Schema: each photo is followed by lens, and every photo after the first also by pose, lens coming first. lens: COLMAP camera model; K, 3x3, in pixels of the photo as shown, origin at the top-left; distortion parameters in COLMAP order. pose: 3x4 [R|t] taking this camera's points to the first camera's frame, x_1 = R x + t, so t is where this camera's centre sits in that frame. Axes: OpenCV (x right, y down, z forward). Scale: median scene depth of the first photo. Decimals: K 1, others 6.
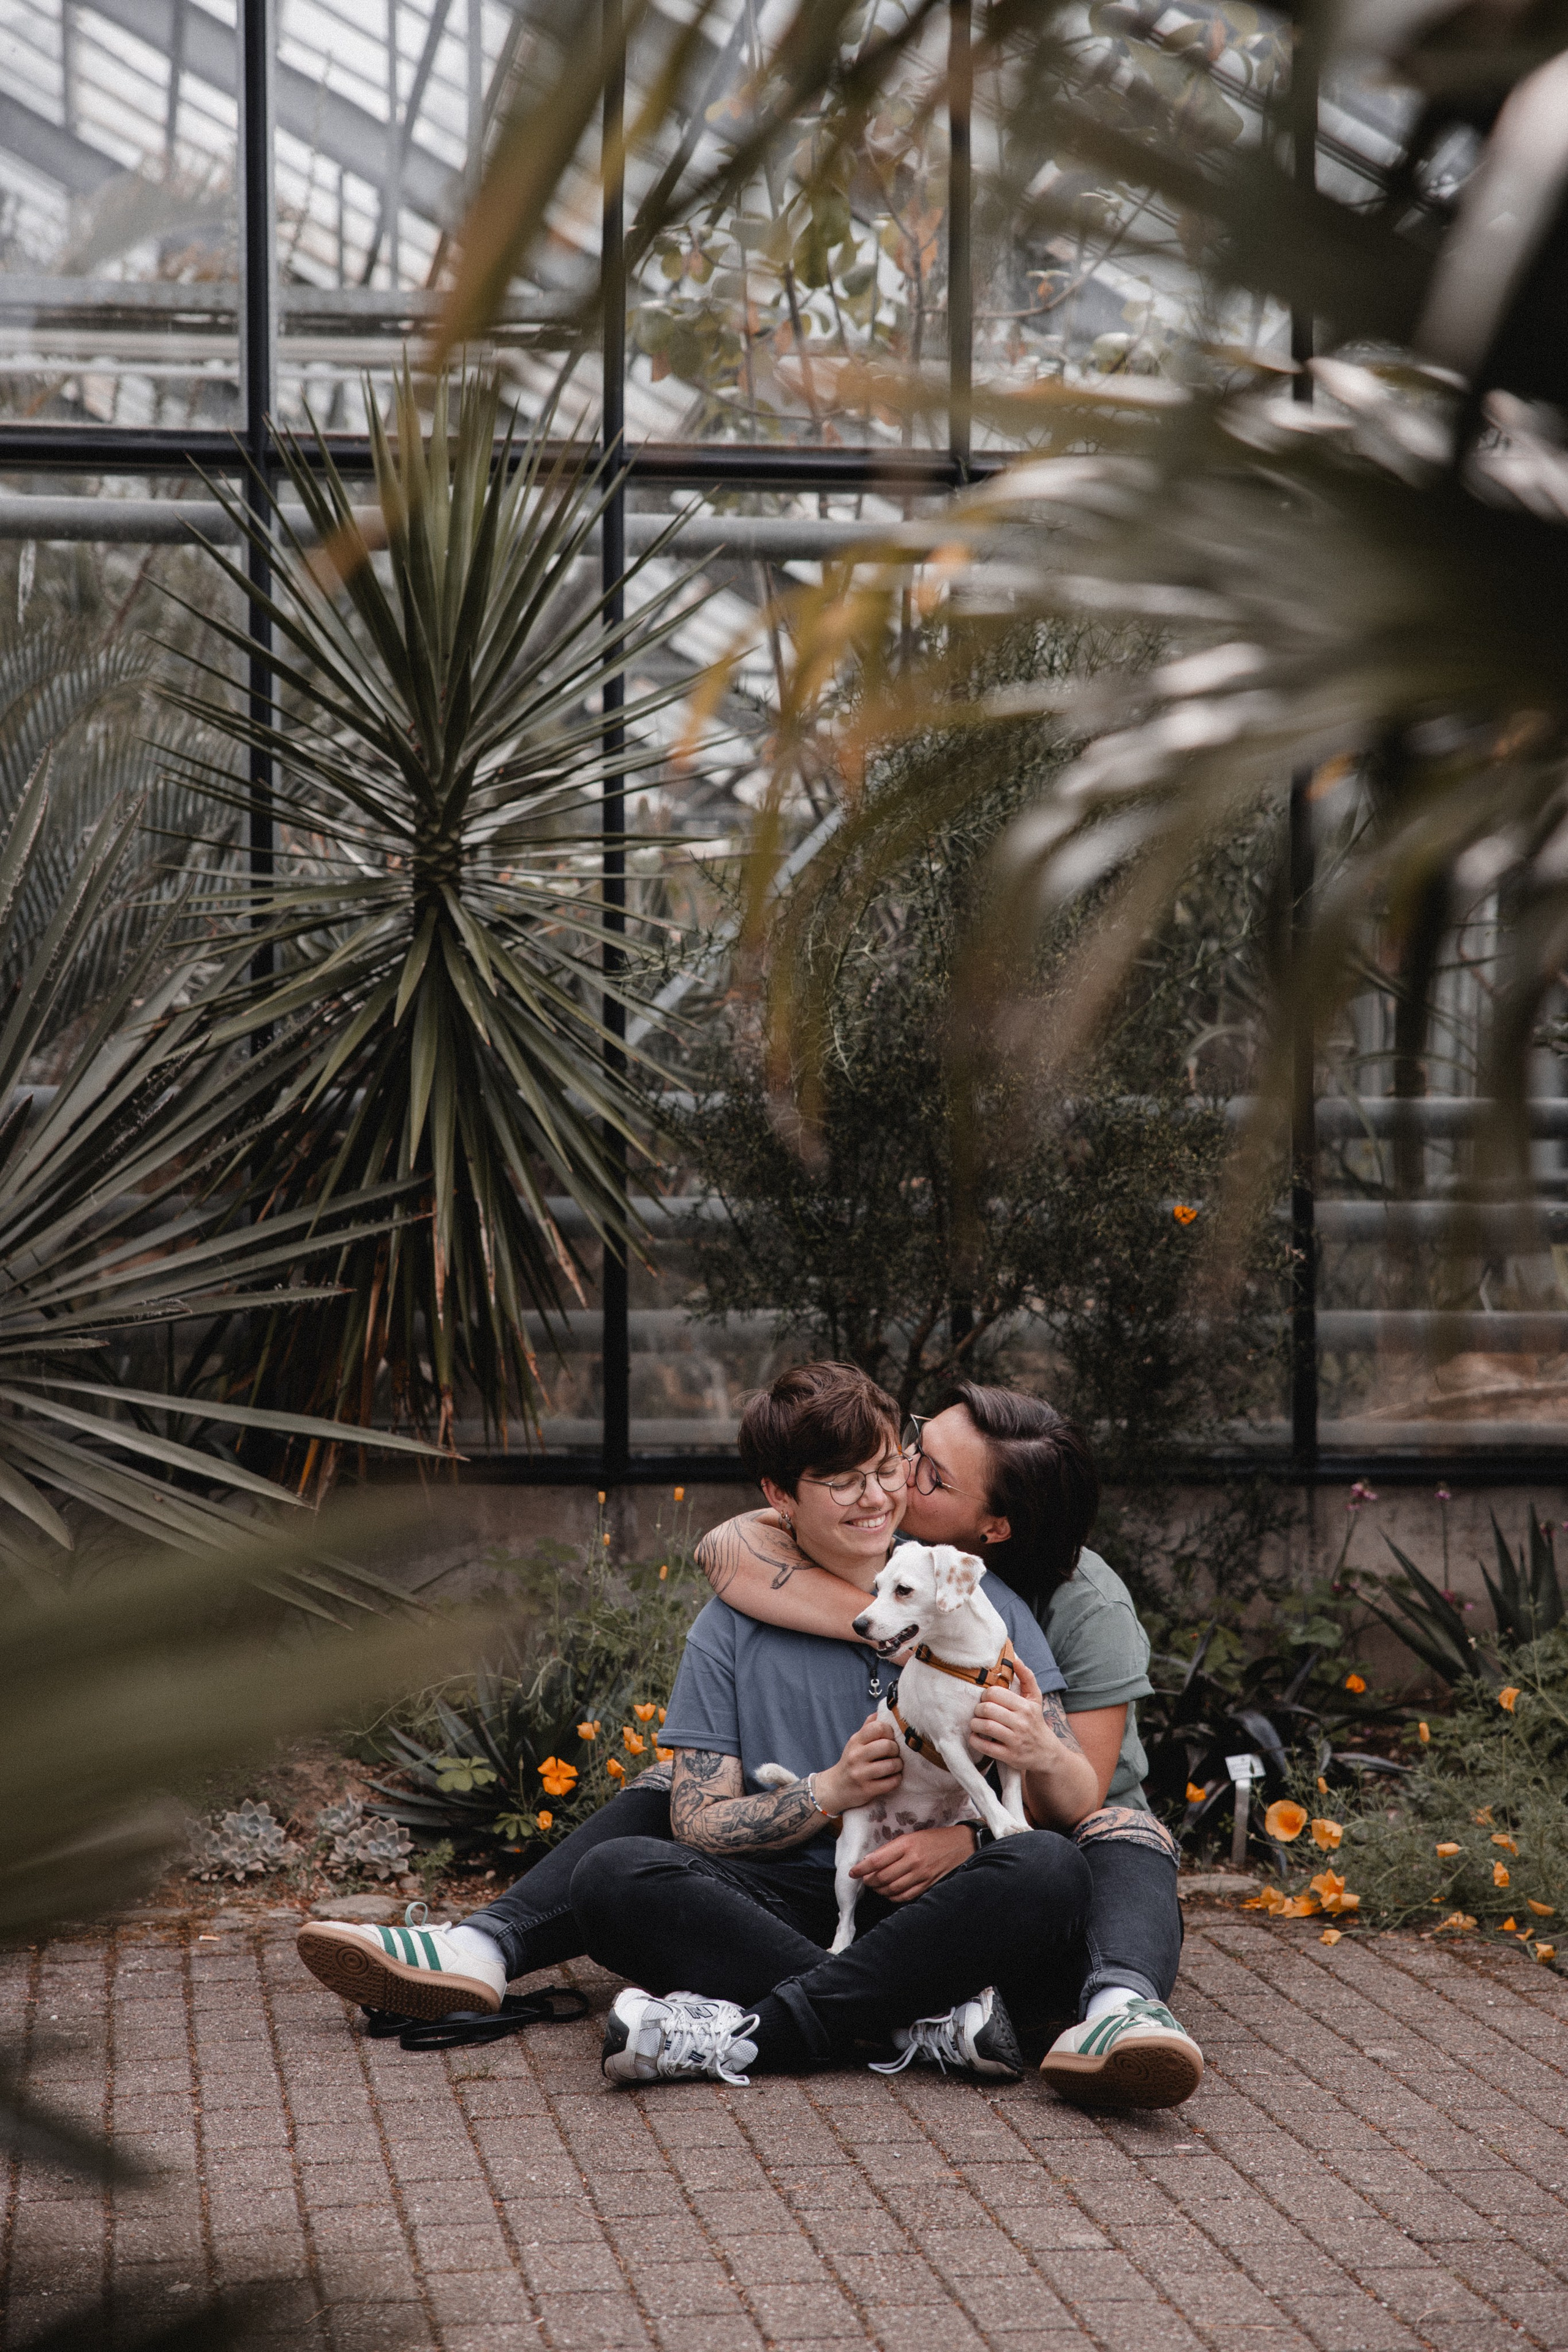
lens RADIAL K [[4628.1, 0, 690.2], [0, 4628.1, 1184.9], [0, 0, 1]] dist [0.222410, 0.000000]
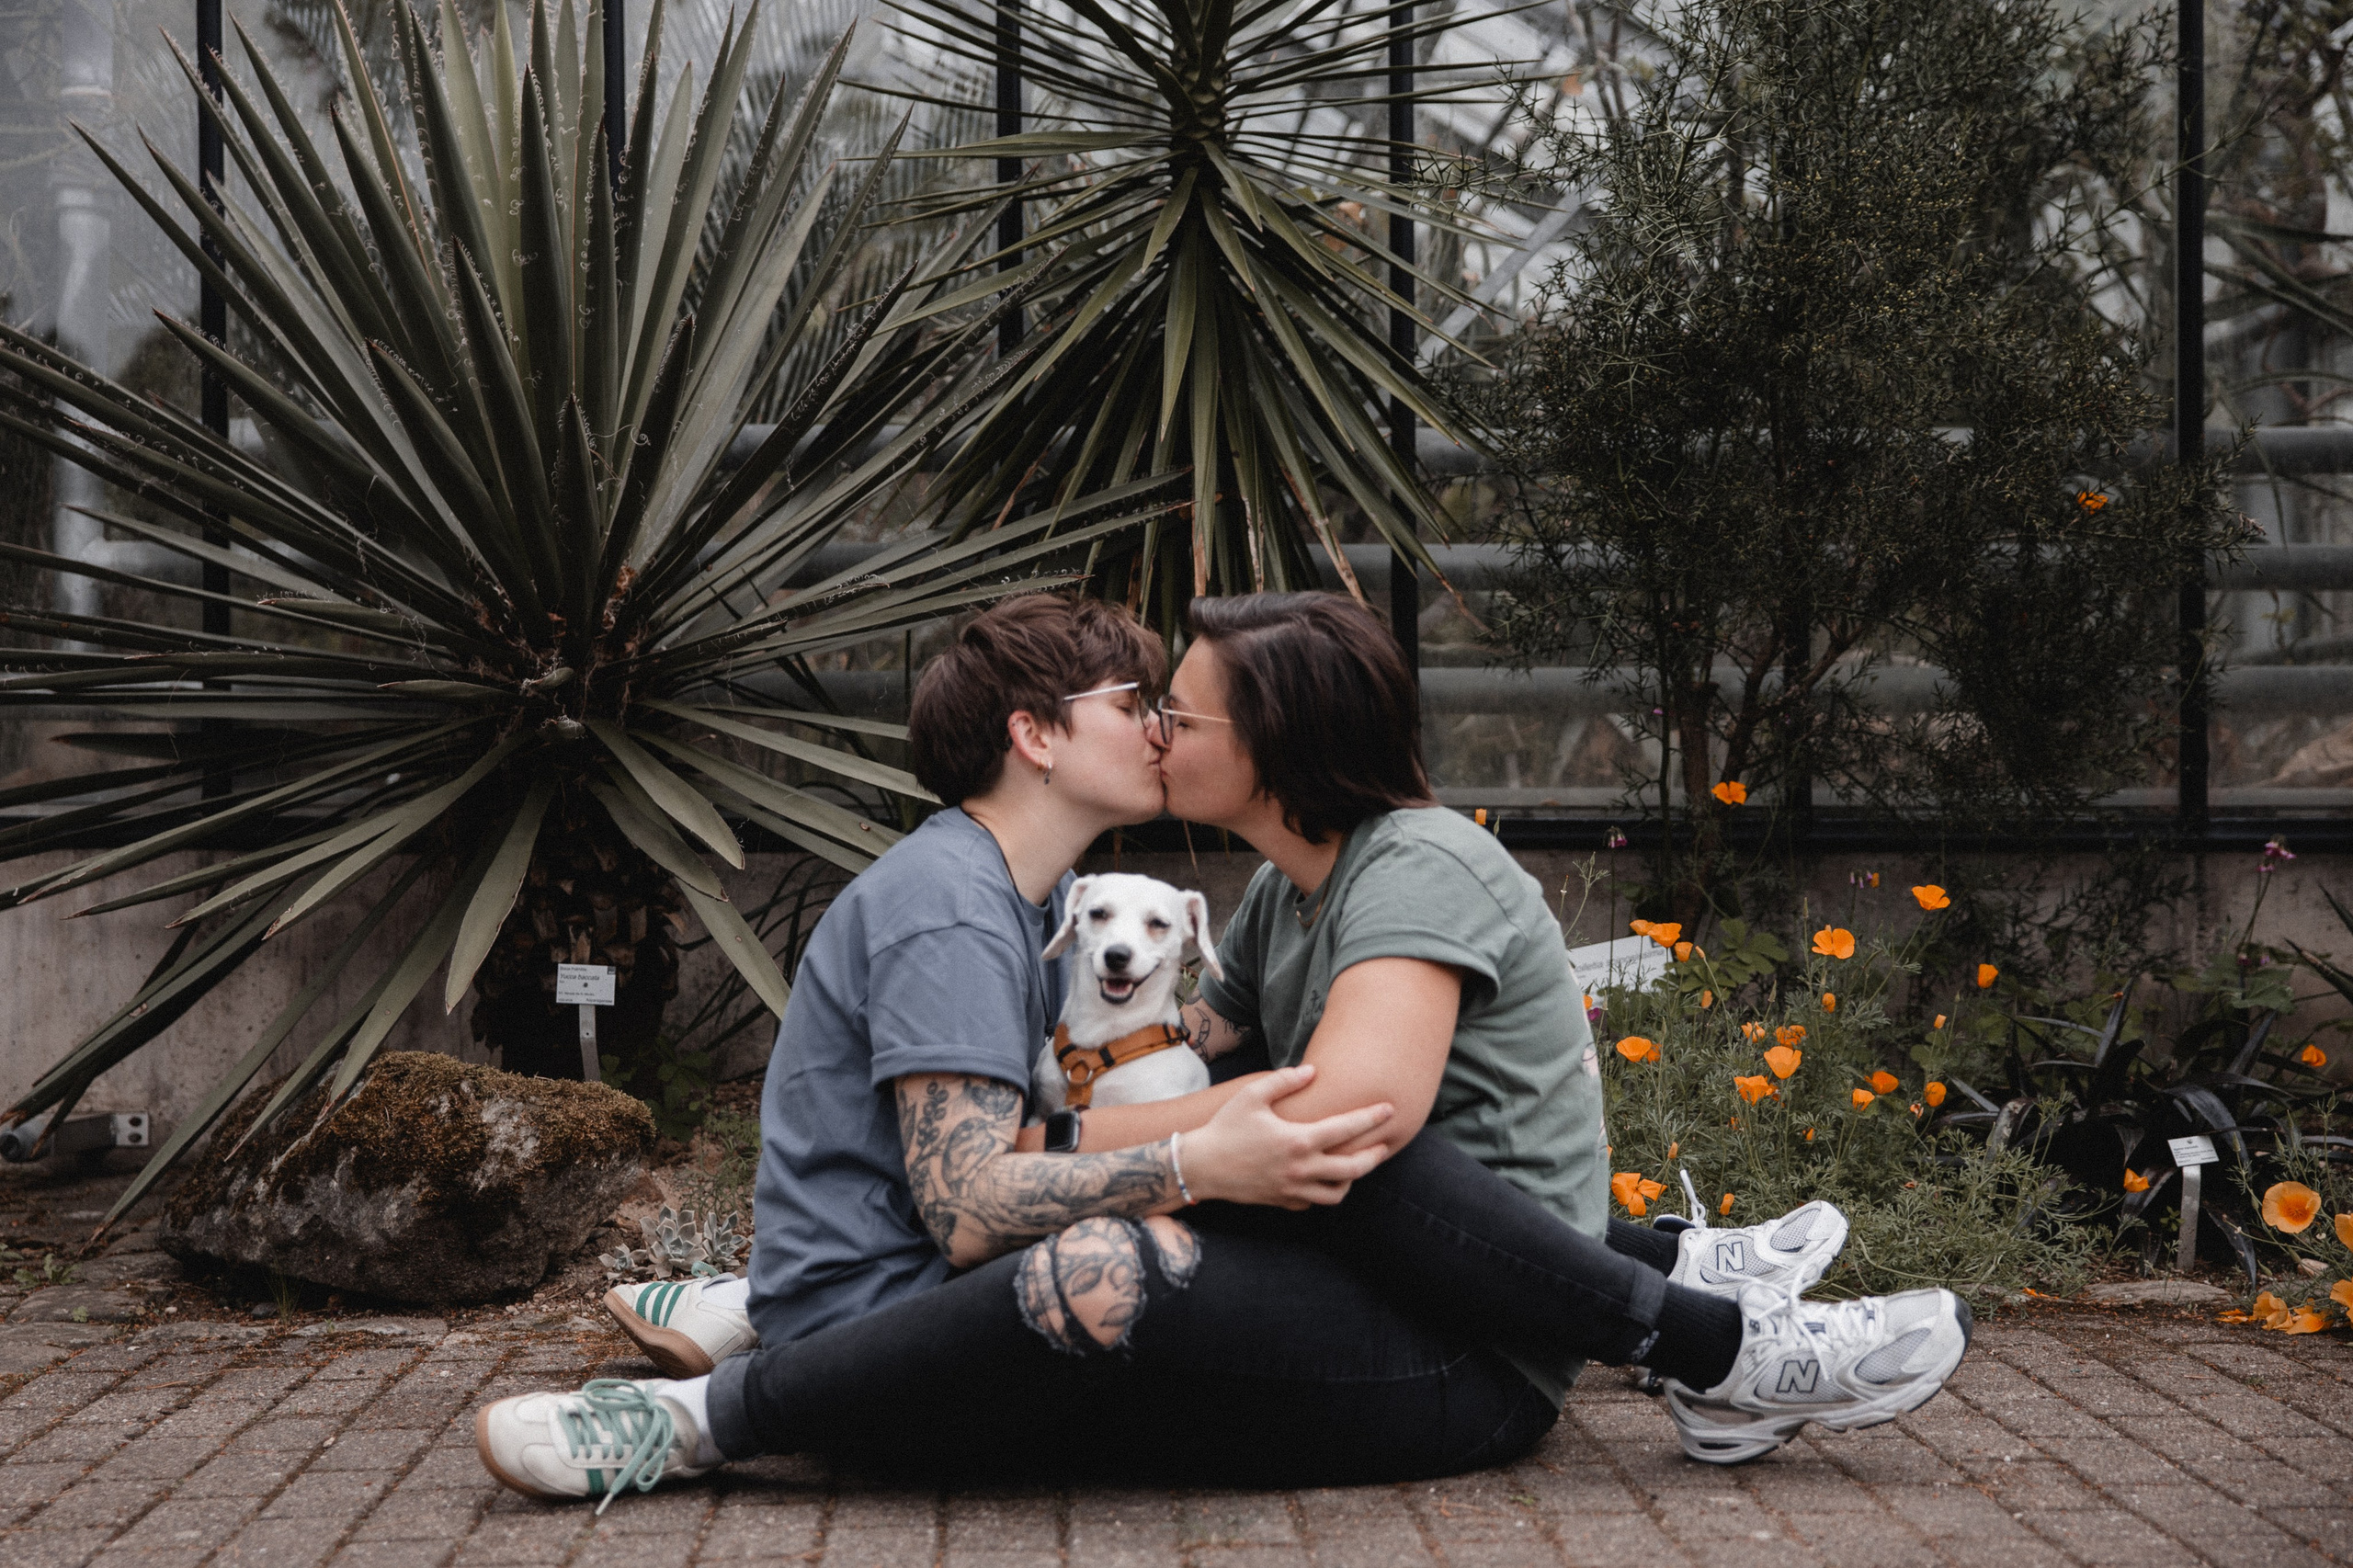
lens RADIAL K [[3340.2, 0, 1112.5], [0, 3340.2, 875.4], [0, 0, 1]] dist [0.112496, 0.000000]
pose [[0.994904, -0.005505, -0.100678, -0.008738], [0.007250, 0.999830, 0.016978, 0.067431], [0.100567, -0.017621, 0.994774, 0.407227]]
